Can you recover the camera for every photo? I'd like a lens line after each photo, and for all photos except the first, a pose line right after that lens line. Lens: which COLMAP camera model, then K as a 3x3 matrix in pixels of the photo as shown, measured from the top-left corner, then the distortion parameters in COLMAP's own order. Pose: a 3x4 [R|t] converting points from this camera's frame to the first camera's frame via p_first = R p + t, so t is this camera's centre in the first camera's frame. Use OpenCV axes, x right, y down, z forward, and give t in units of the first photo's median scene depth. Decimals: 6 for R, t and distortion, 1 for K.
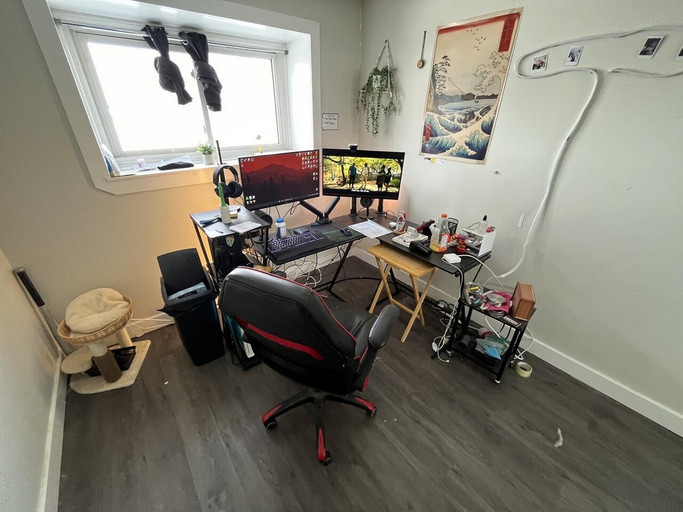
lens RADIAL K [[277.2, 0, 339.2], [0, 277.2, 256.5], [0, 0, 1]] dist [-0.001977, -0.000324]
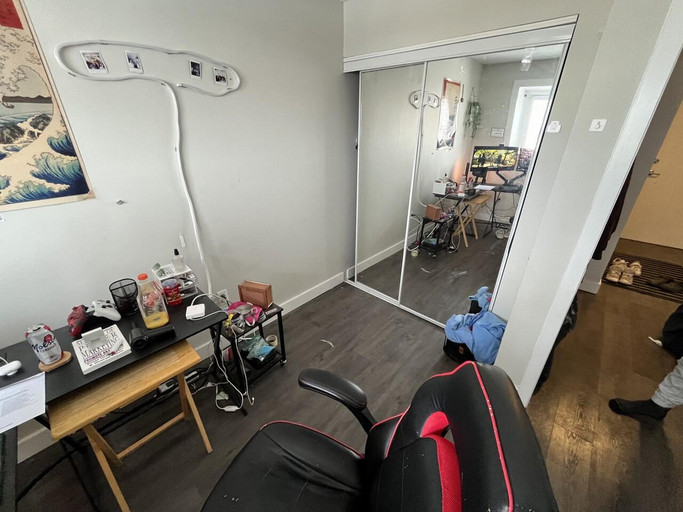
lens RADIAL K [[277.2, 0, 339.2], [0, 277.2, 256.5], [0, 0, 1]] dist [-0.001977, -0.000324]
pose [[-0.148239, -0.432752, 0.889242, -0.268318], [0.456240, 0.767846, 0.449731, -0.273741], [-0.877422, 0.472375, 0.083614, 0.515749]]
